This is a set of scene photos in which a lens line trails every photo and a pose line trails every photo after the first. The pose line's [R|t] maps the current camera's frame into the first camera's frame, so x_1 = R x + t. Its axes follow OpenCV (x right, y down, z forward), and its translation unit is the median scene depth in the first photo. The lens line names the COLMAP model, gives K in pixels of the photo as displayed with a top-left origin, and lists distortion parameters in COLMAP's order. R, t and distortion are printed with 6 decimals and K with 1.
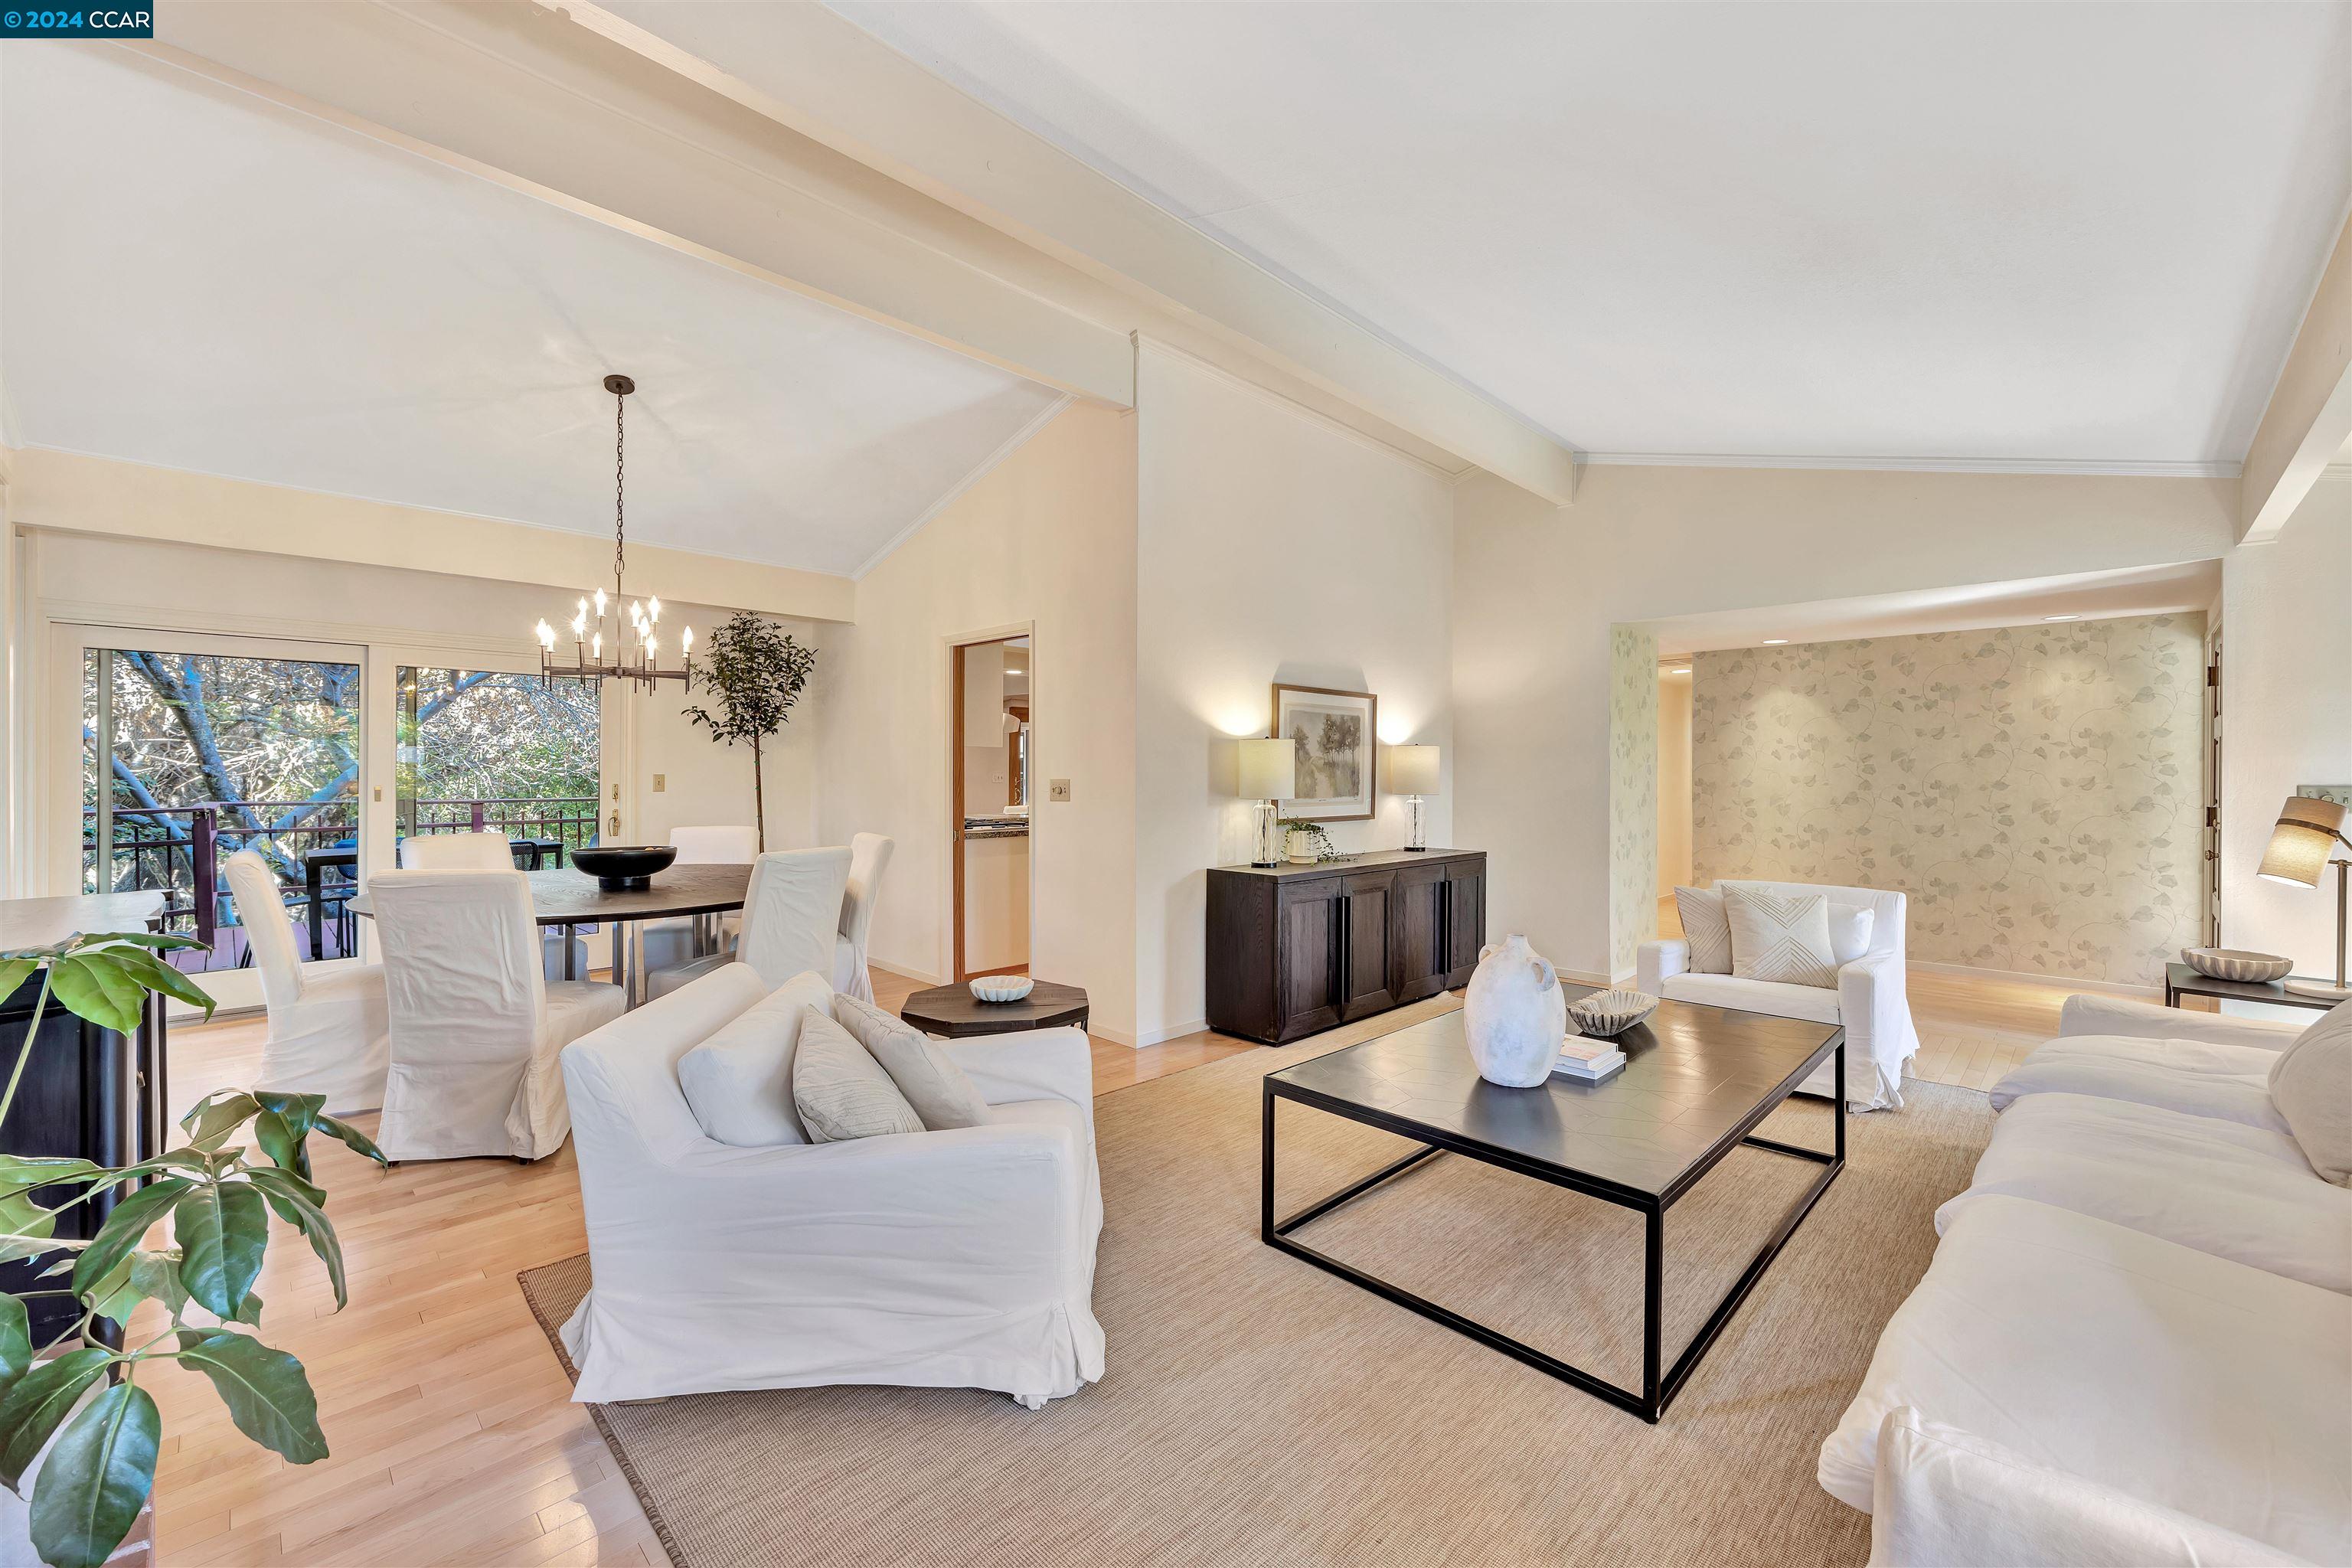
lens RADIAL K [[962.6, 0, 1182.4], [0, 962.6, 777.7], [0, 0, 1]] dist [-0.000665, -0.000024]
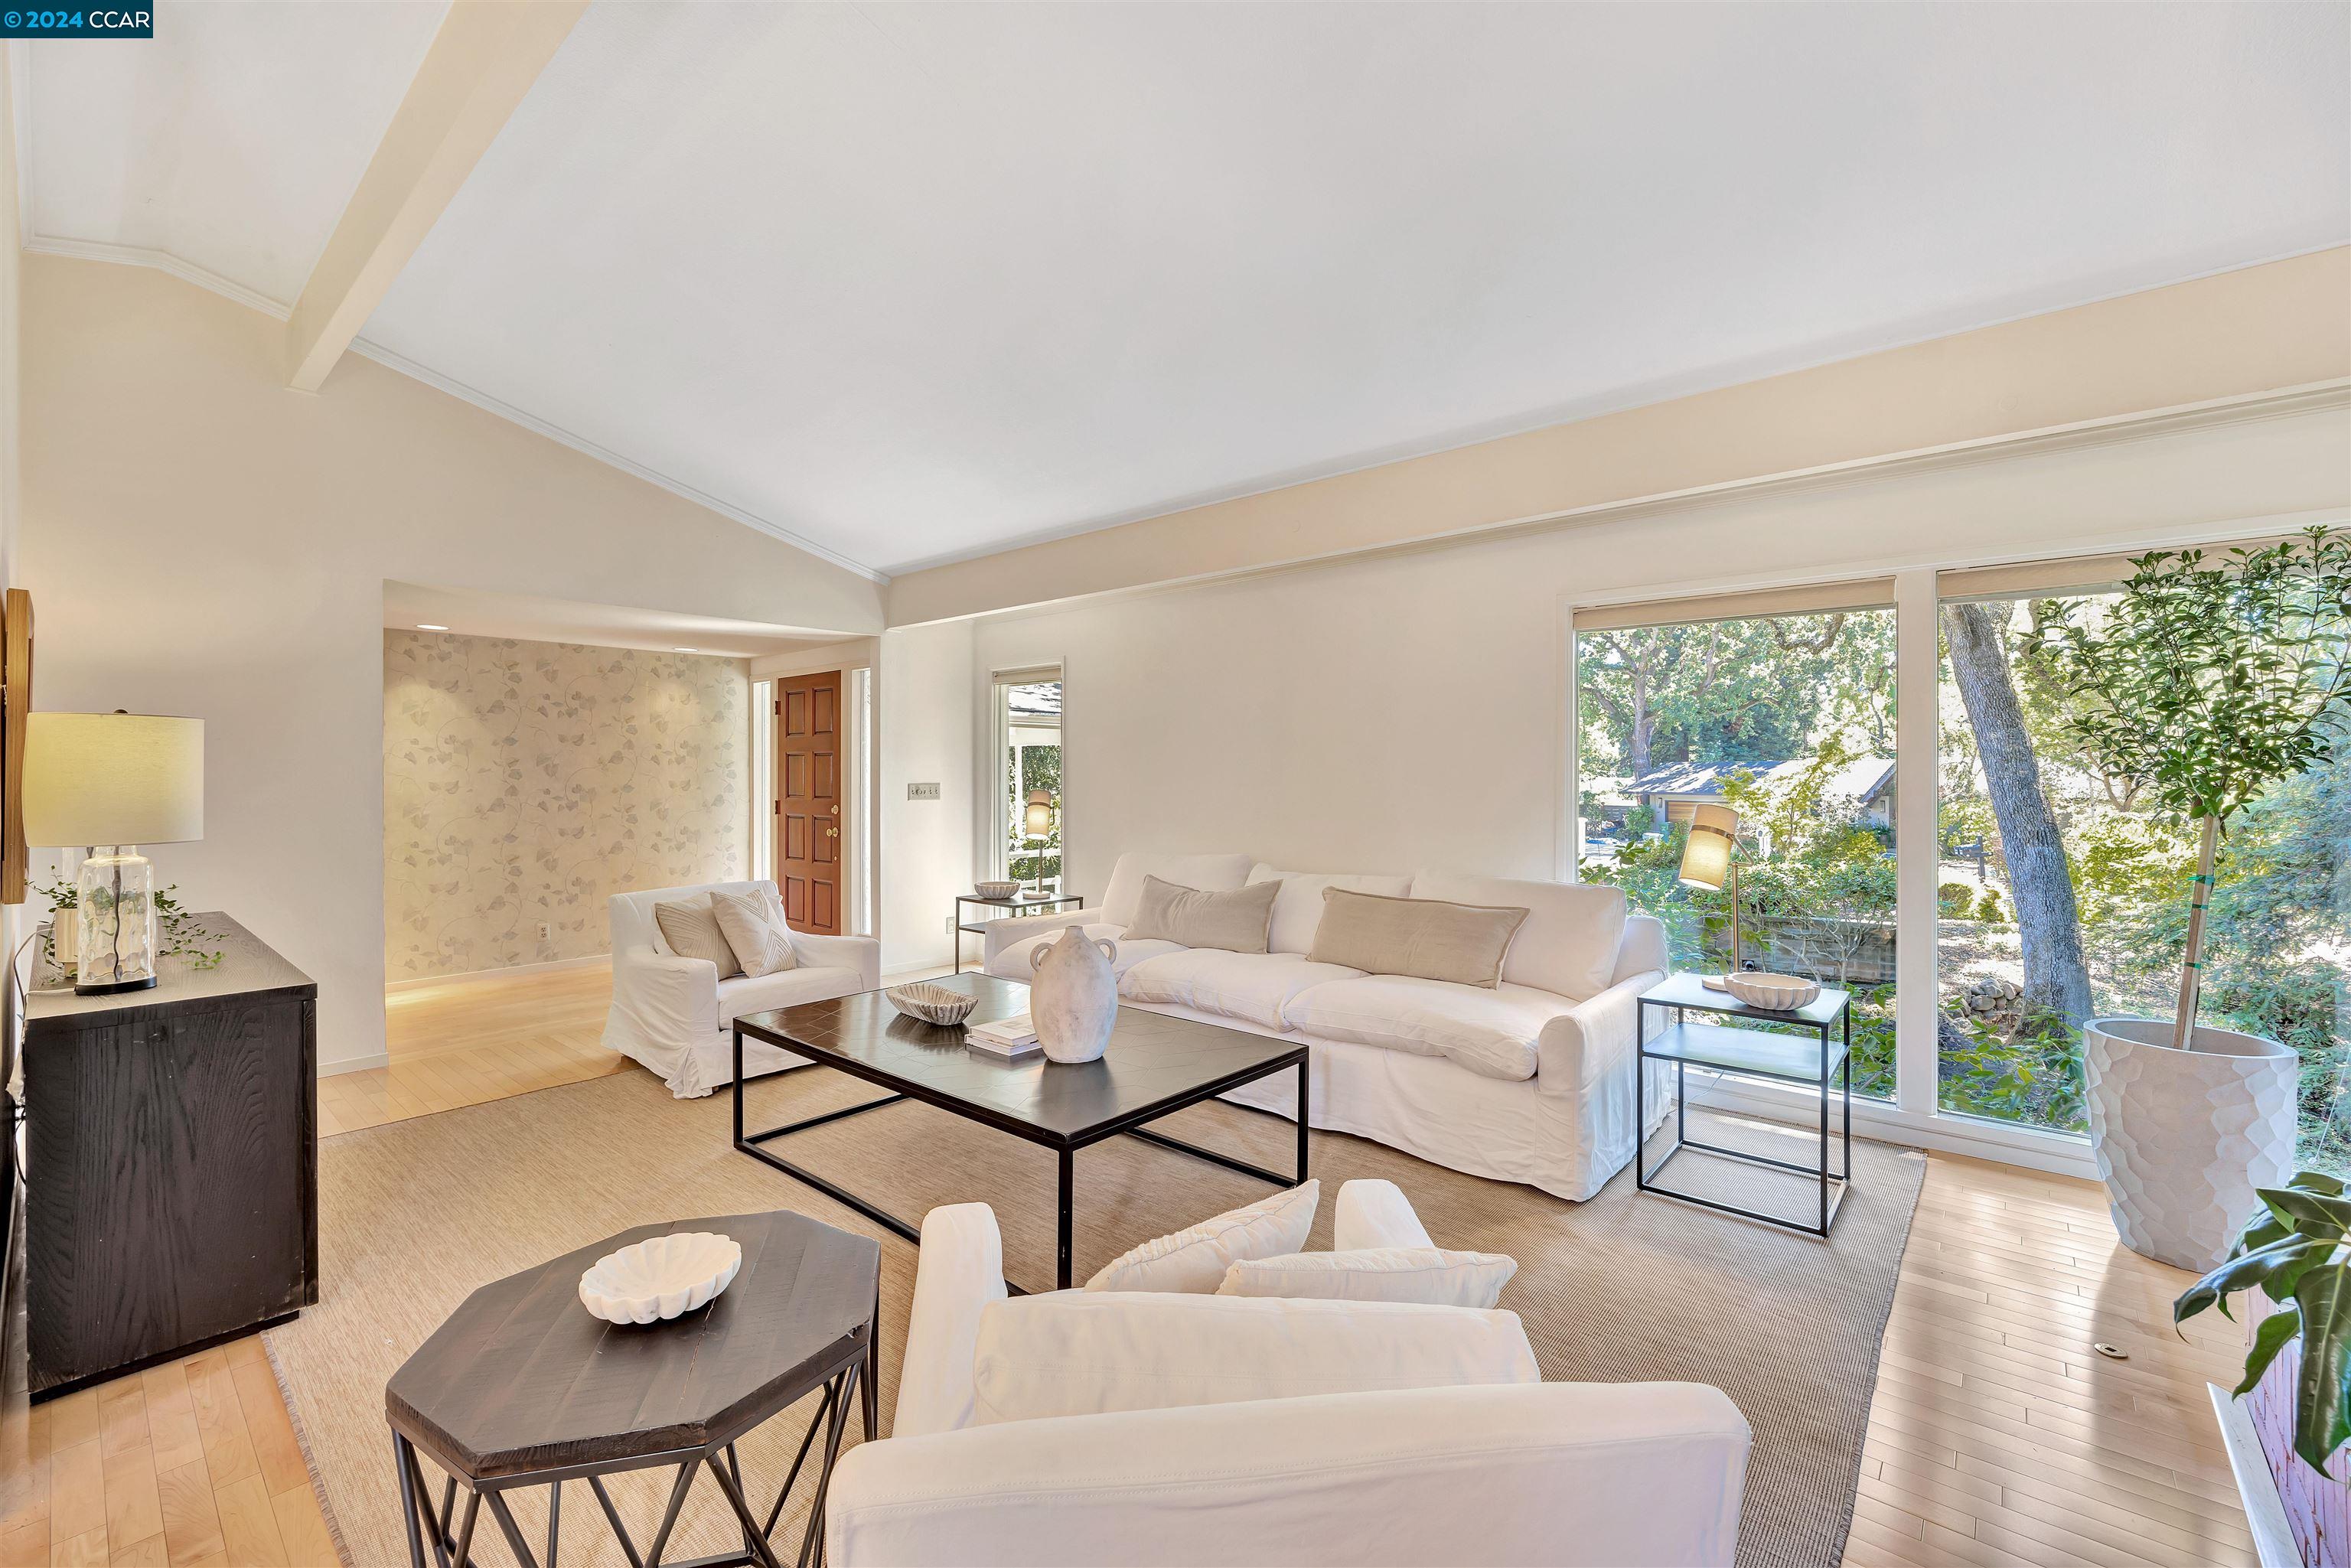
lens RADIAL K [[962.2, 0, 1184.8], [0, 962.2, 777.4], [0, 0, 1]] dist [-0.000665, -0.000024]
pose [[-0.075338, -0.006137, 0.997139, -0.304360], [0.010304, 0.999923, 0.006933, -0.005376], [-0.997105, 0.010797, -0.075269, 0.400635]]
